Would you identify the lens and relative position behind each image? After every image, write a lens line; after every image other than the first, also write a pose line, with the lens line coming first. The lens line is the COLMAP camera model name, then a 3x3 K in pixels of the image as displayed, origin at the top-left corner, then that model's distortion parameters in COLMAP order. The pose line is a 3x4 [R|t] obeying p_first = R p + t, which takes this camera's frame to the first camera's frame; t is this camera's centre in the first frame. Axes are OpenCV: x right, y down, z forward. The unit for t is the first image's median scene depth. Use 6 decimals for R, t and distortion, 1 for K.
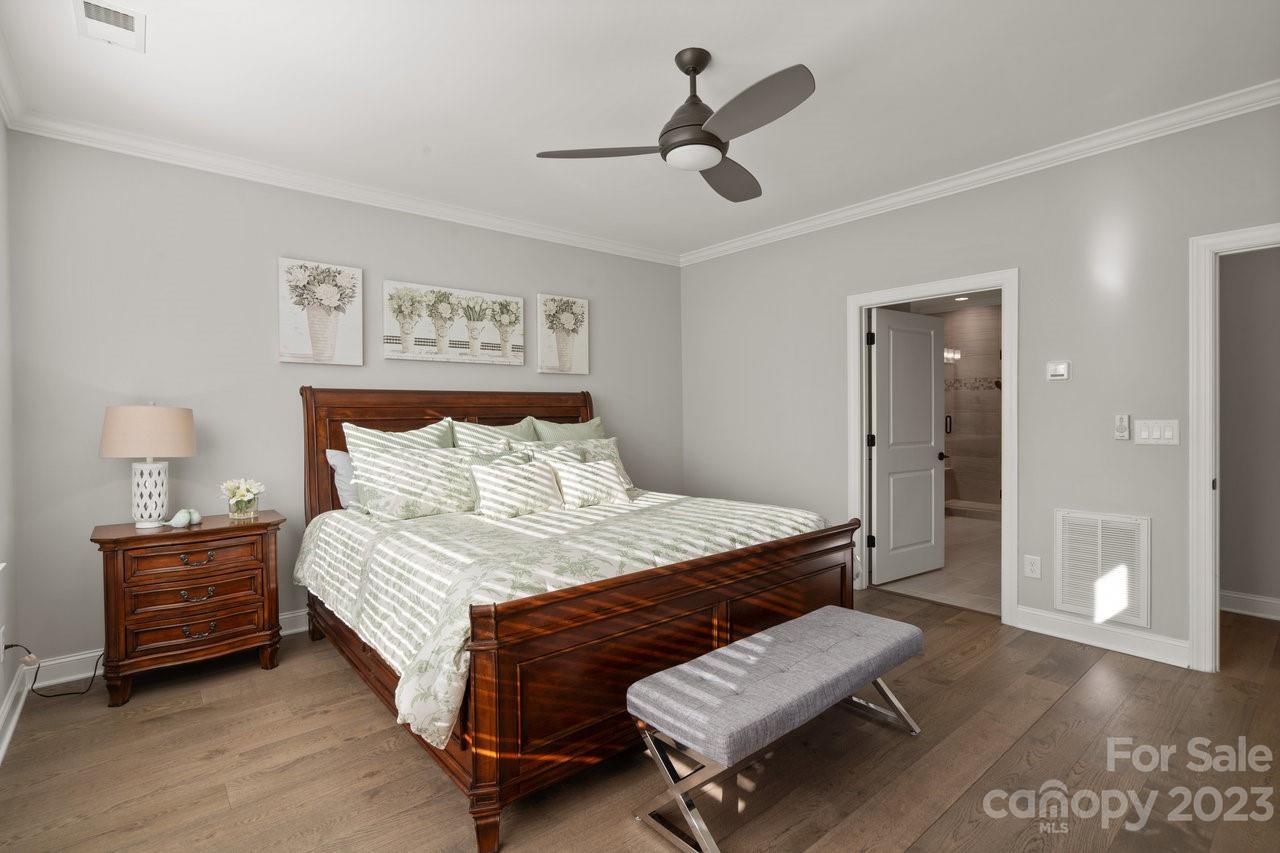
lens RADIAL K [[596.8, 0, 642.3], [0, 596.8, 418.7], [0, 0, 1]] dist [-0.005966, 0.001203]
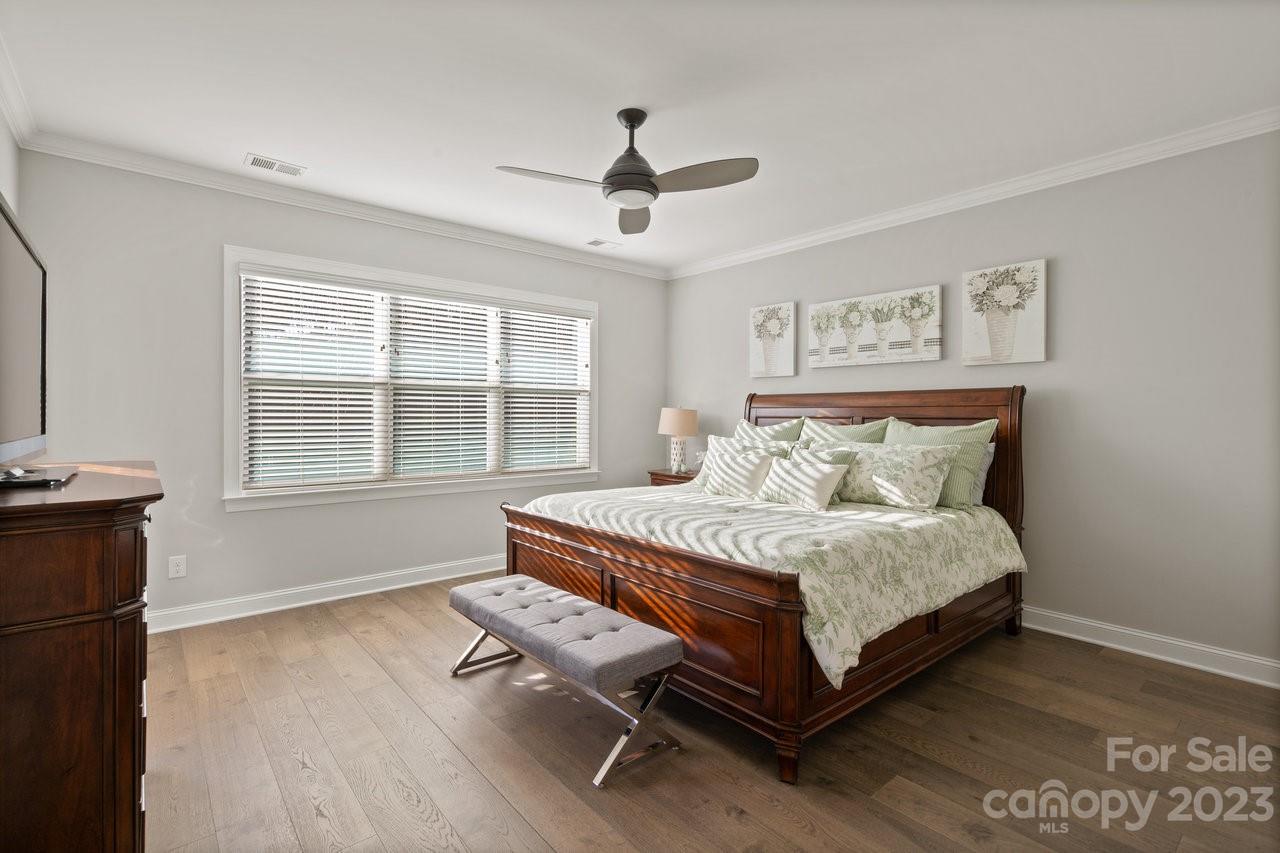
lens RADIAL K [[596.8, 0, 643.2], [0, 596.8, 420.4], [0, 0, 1]] dist [-0.005966, 0.001203]
pose [[0.005545, 0.019406, -0.999796, 0.736942], [-0.015462, 0.999694, 0.019319, -0.010246], [0.999865, 0.015352, 0.005844, 0.591164]]
